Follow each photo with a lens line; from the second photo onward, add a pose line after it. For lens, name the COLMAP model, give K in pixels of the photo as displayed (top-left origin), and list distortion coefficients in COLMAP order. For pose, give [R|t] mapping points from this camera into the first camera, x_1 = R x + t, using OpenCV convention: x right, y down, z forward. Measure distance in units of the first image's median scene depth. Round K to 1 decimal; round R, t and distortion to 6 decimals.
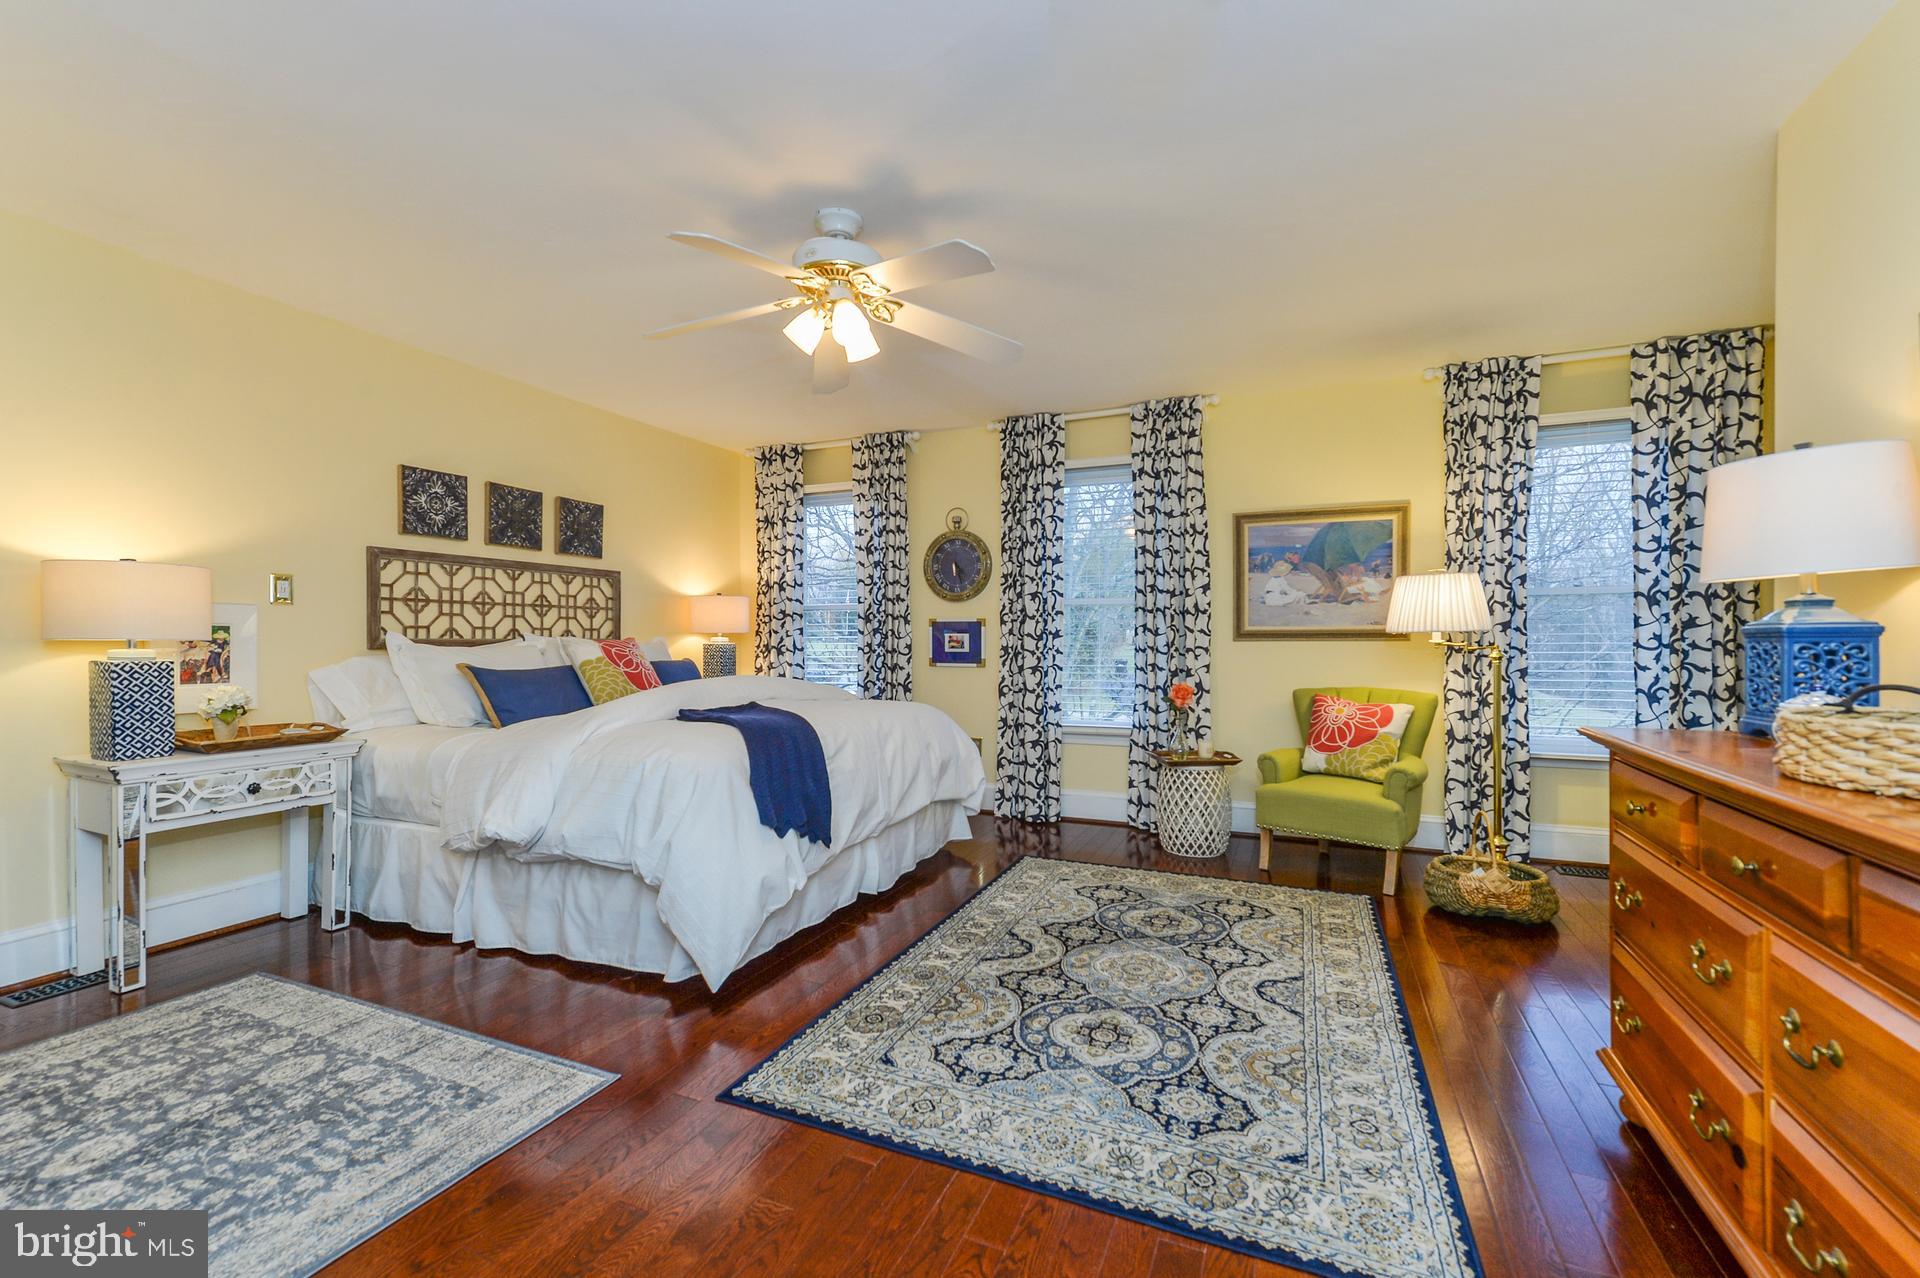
lens RADIAL K [[805.4, 0, 954.7], [0, 805.4, 639.7], [0, 0, 1]] dist [0.015225, 0.000335]
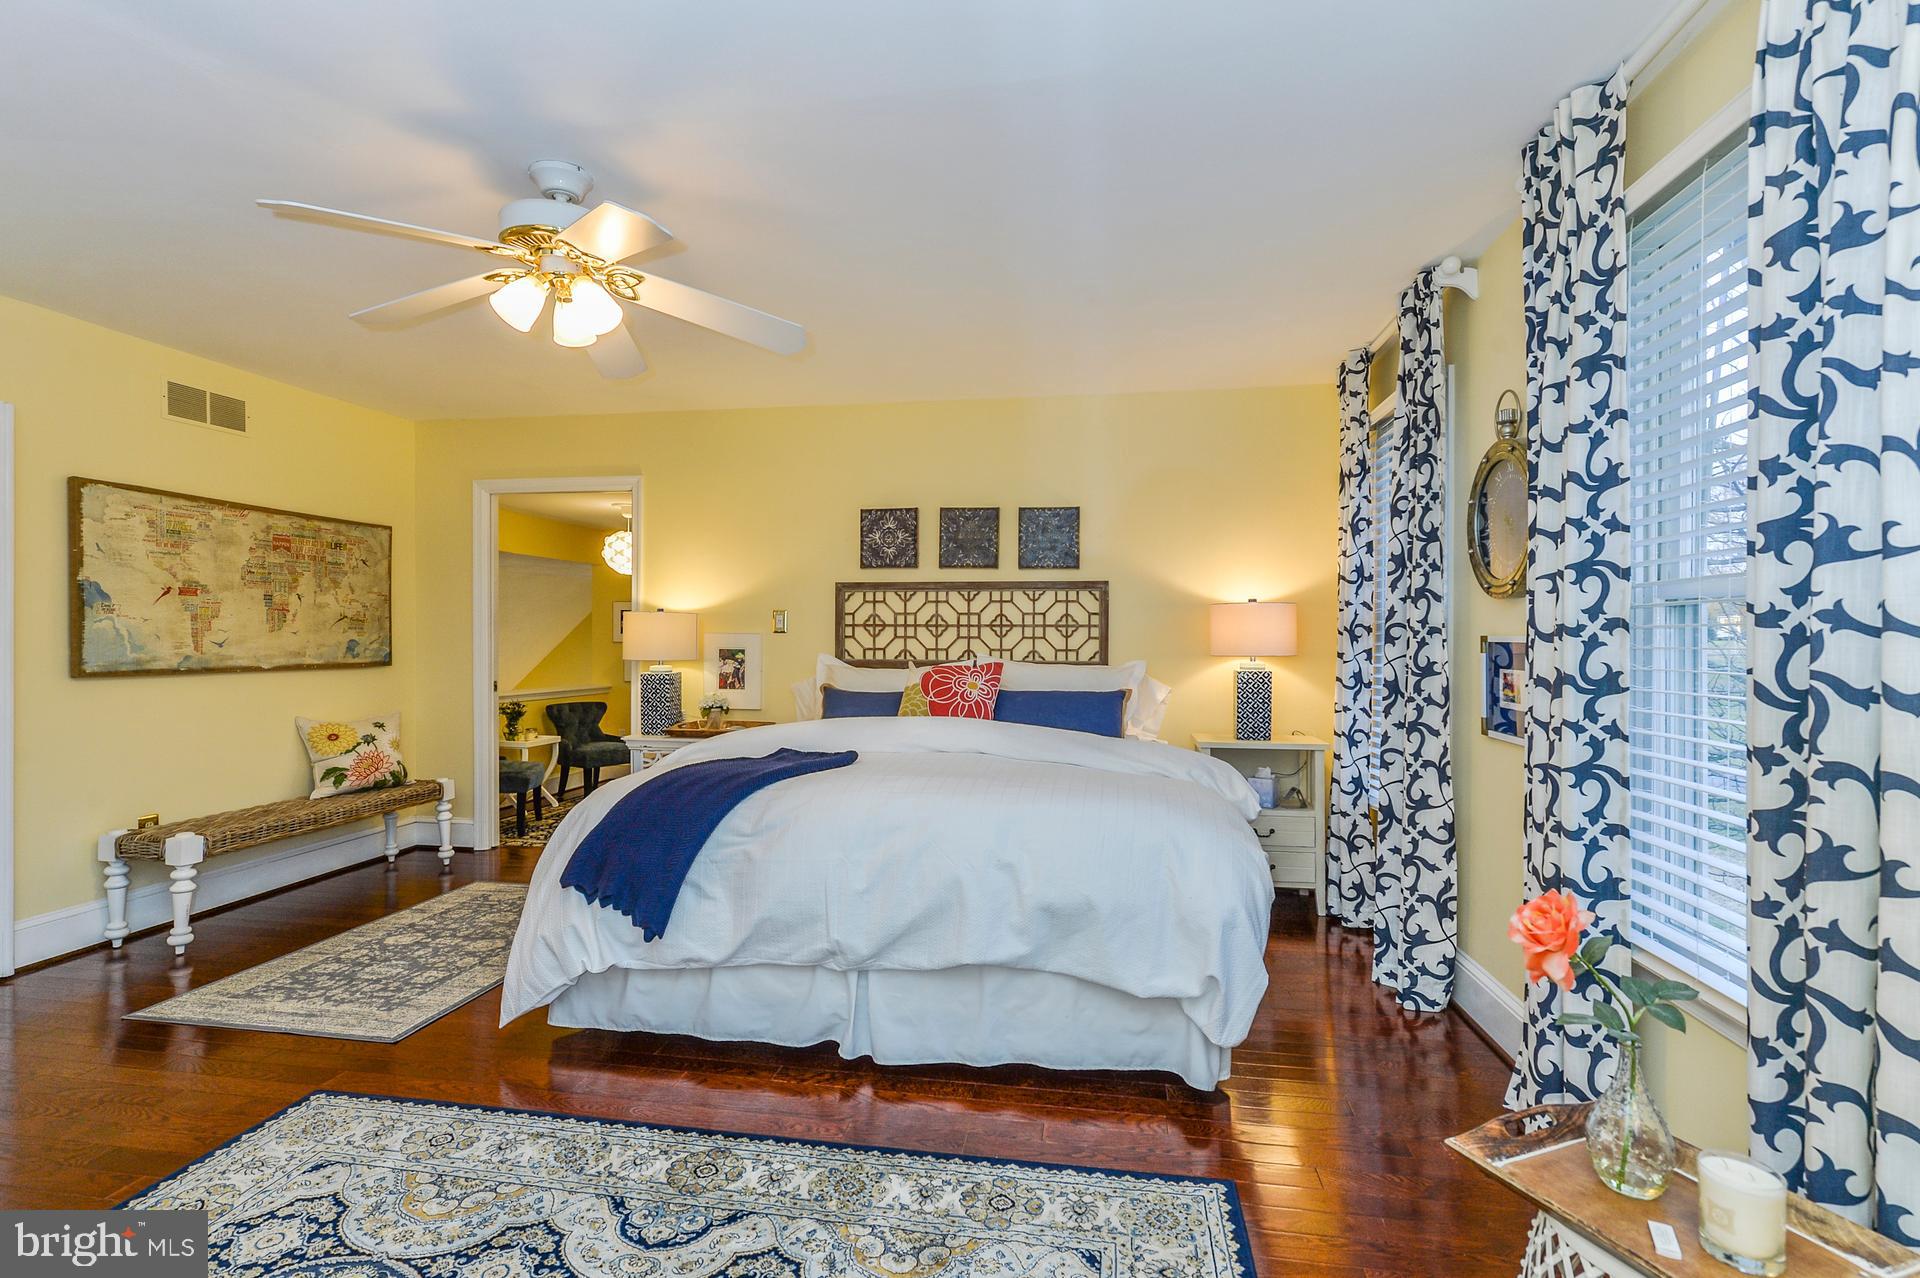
lens RADIAL K [[870.6, 0, 960.2], [0, 870.6, 638.3], [0, 0, 1]] dist [-0.003371, -0.000237]
pose [[0.246605, -0.022920, -0.968845, 0.511700], [-0.009313, 0.999618, -0.026018, -0.000519], [0.969071, 0.015439, 0.246297, 0.771899]]
